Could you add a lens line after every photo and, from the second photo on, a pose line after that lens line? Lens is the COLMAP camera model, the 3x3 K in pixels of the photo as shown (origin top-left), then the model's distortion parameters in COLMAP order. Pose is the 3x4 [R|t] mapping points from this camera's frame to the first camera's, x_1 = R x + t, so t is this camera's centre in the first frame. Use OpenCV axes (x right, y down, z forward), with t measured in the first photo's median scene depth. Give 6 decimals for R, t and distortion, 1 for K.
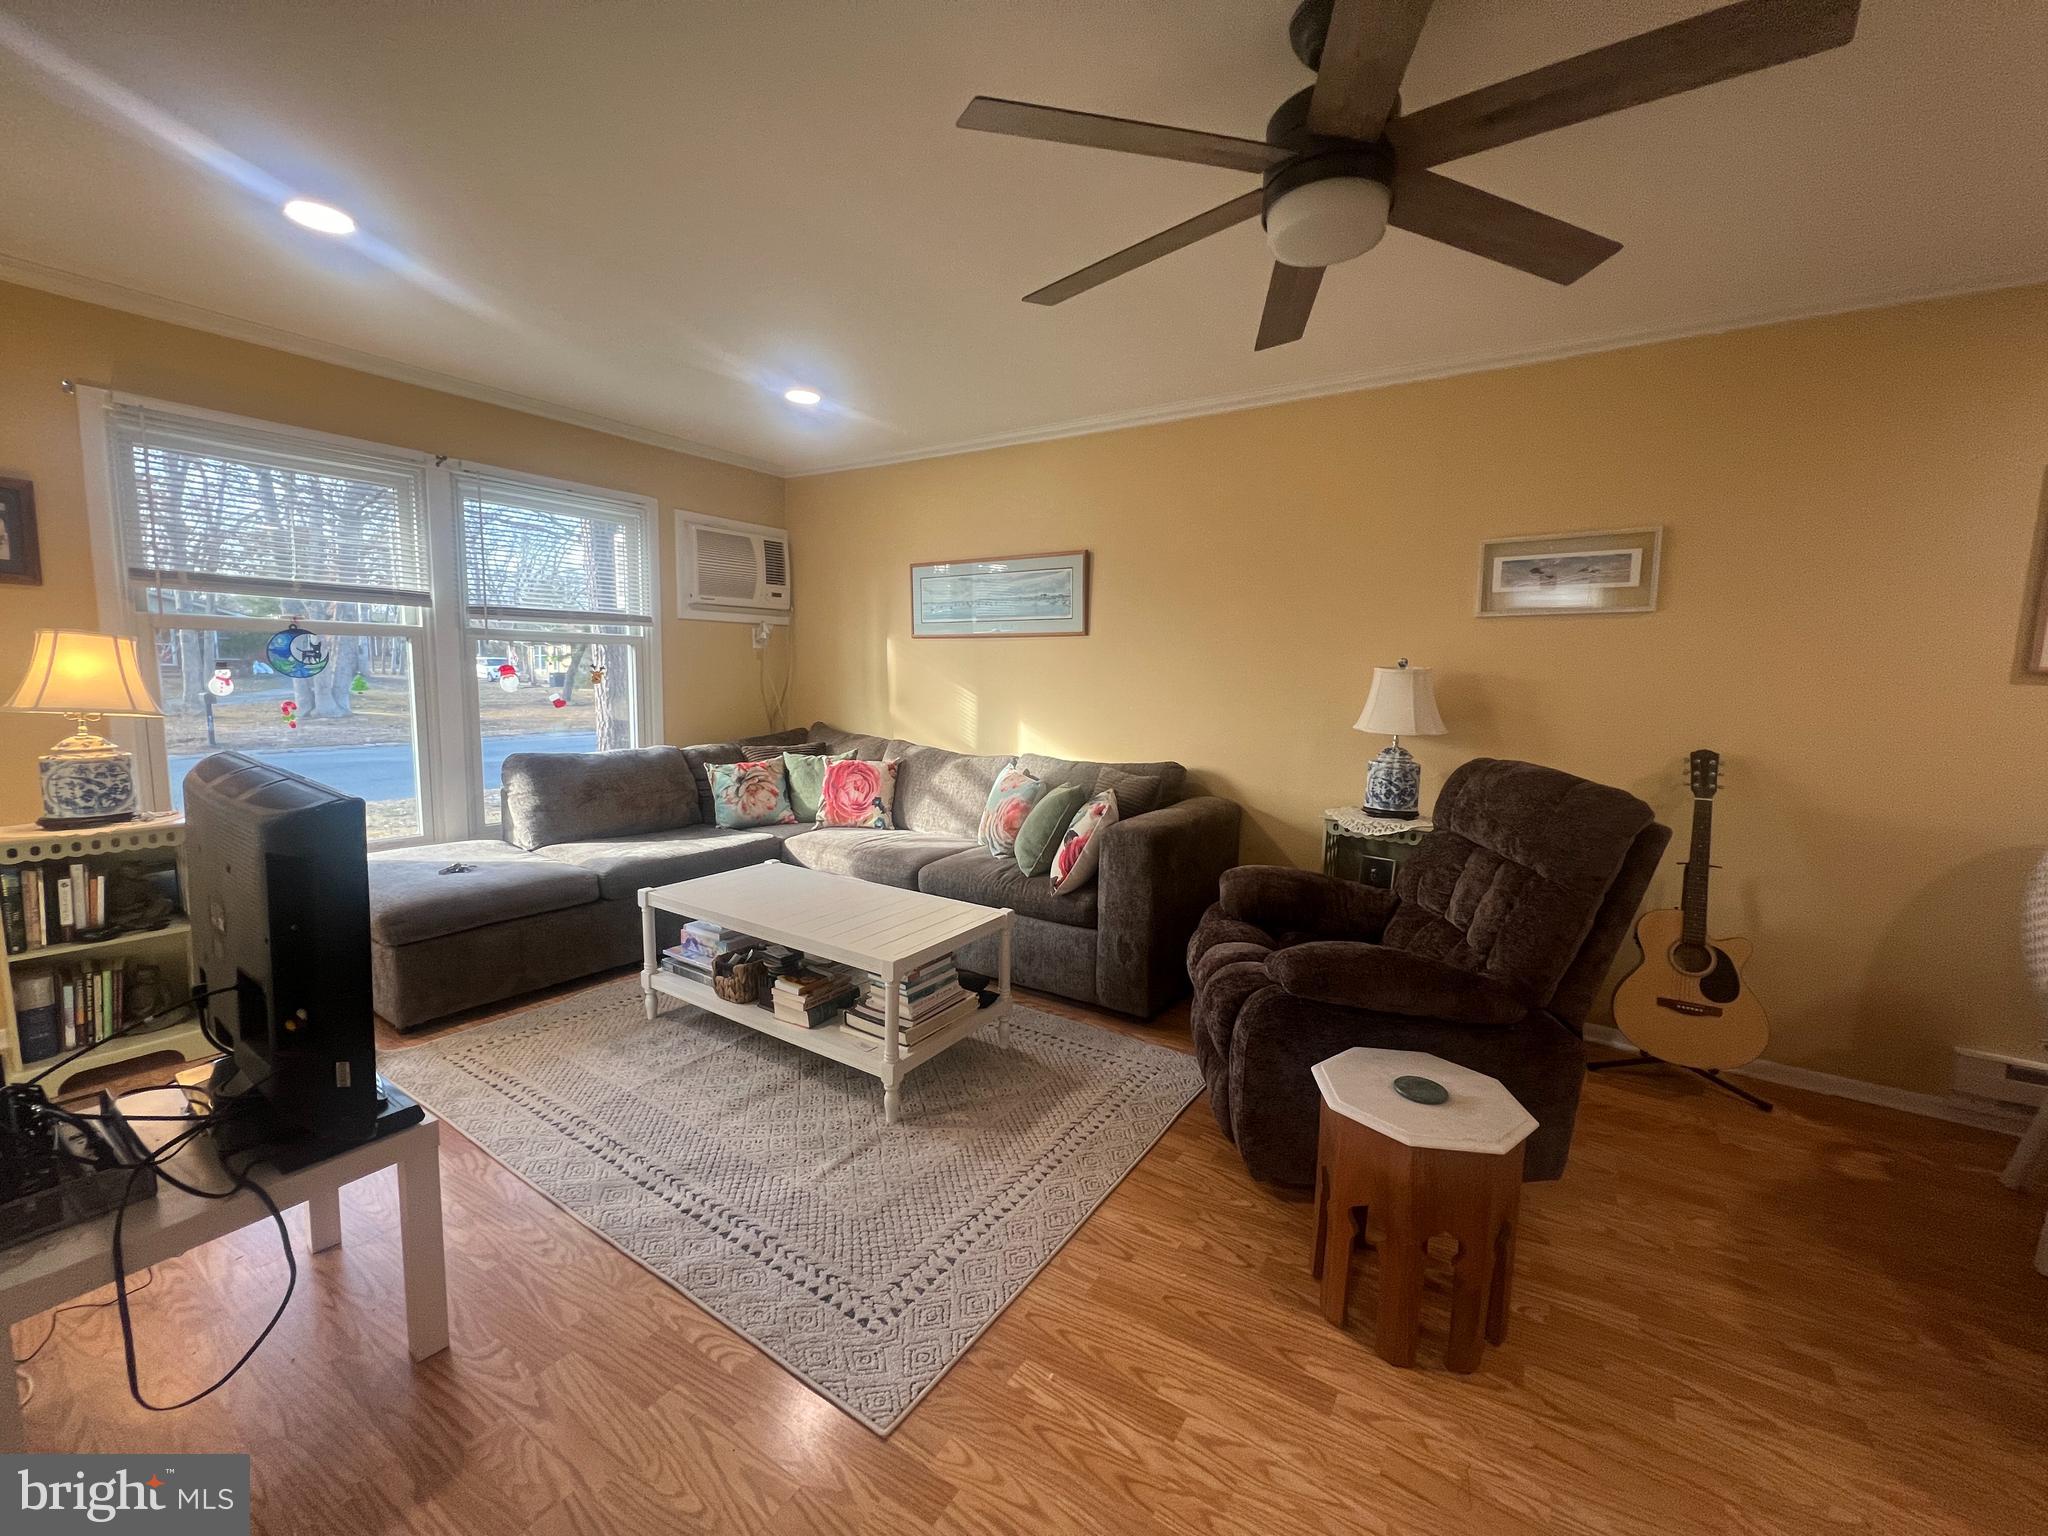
lens RADIAL K [[817.6, 0, 1021.3], [0, 817.6, 763.8], [0, 0, 1]] dist [-0.001982, 0.000376]
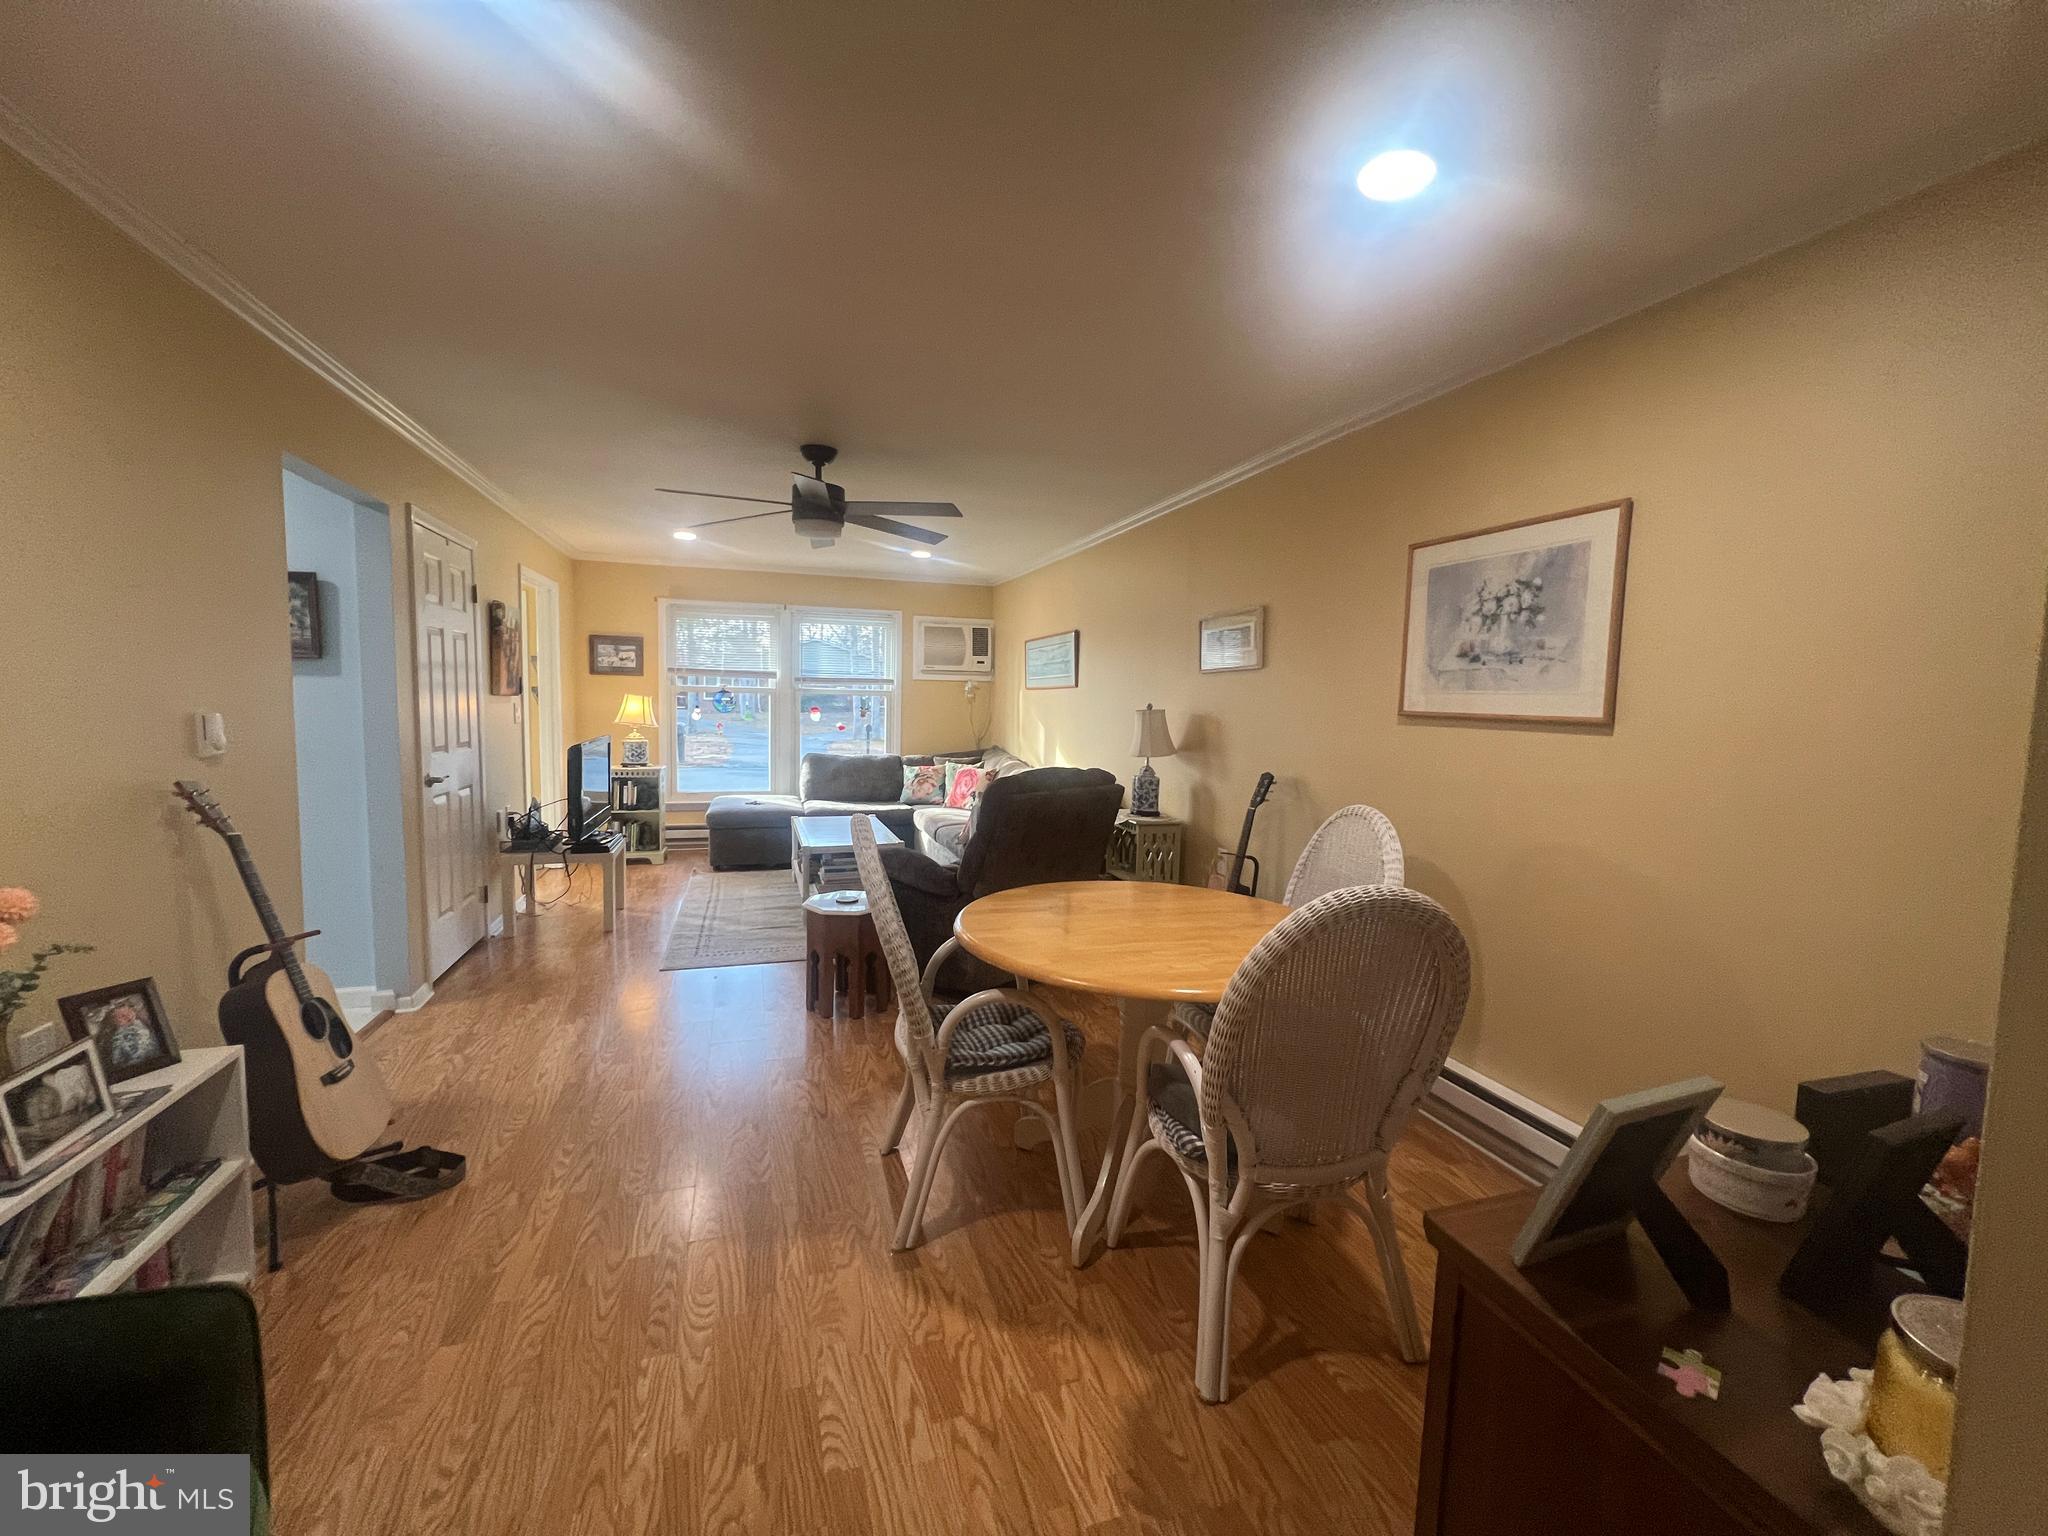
lens RADIAL K [[817.6, 0, 1021.3], [0, 817.6, 763.8], [0, 0, 1]] dist [-0.001982, 0.000376]
pose [[0.785010, 0.044324, -0.617896, 1.499341], [-0.076484, 0.996740, -0.025669, 0.037735], [0.614744, 0.067410, 0.785841, -0.317323]]
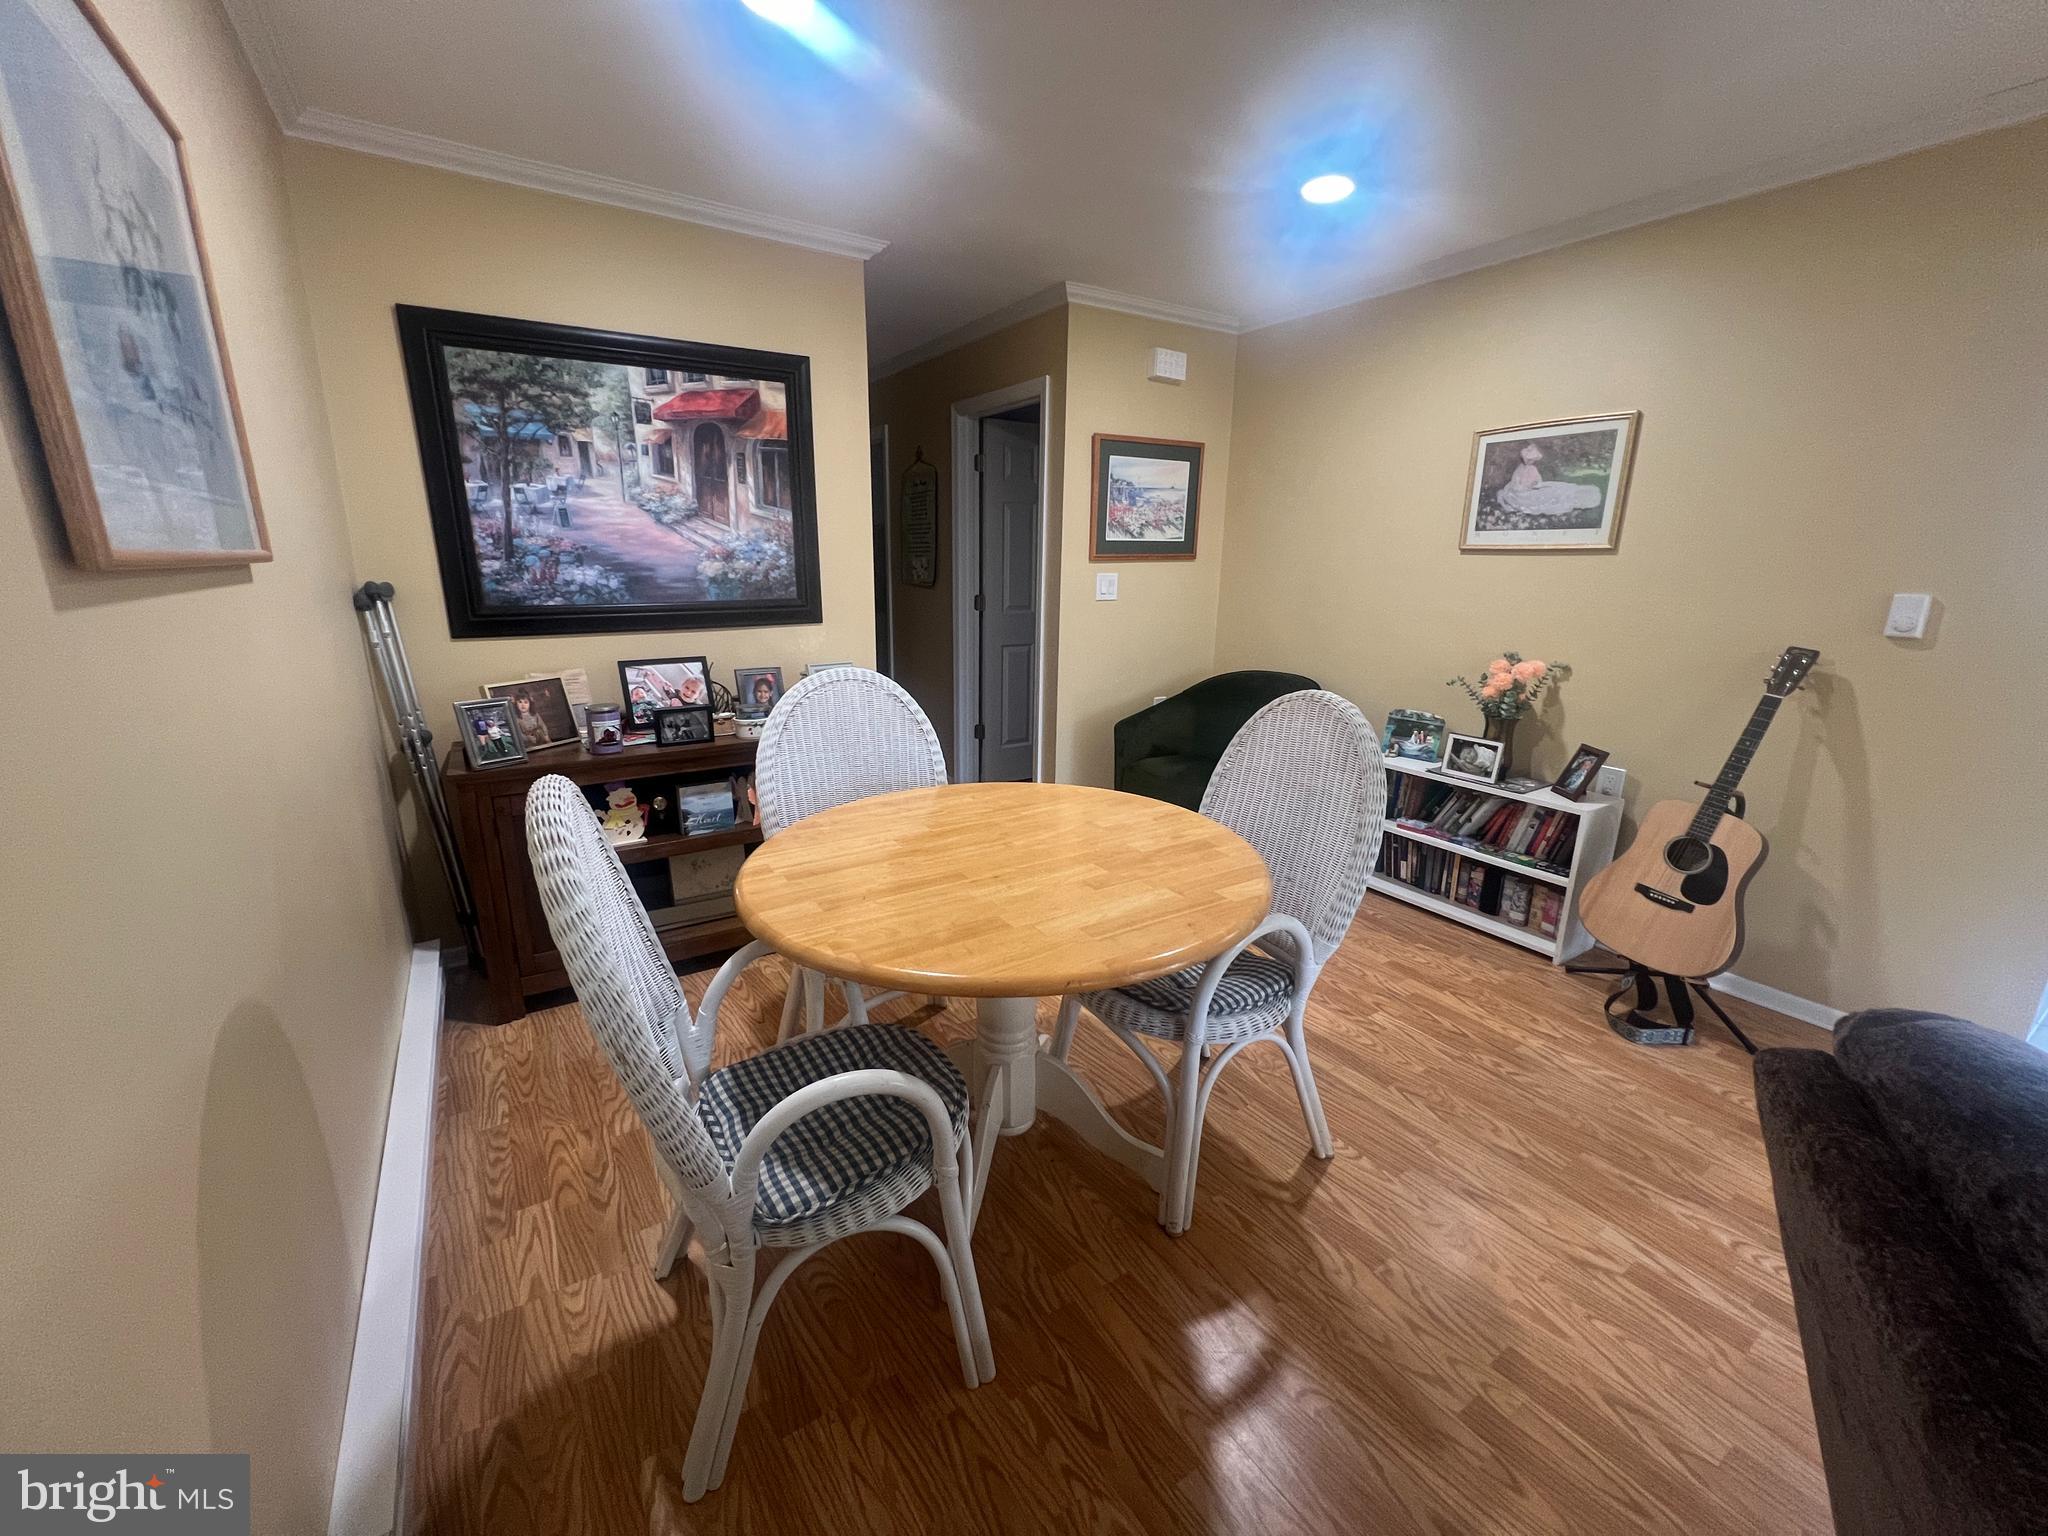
lens RADIAL K [[817.6, 0, 1021.3], [0, 817.6, 763.8], [0, 0, 1]] dist [-0.001982, 0.000376]
pose [[-0.914802, -0.131393, 0.381933, 0.765987], [0.015716, 0.933312, 0.358722, -0.141483], [-0.403596, 0.334162, -0.851731, 1.101206]]
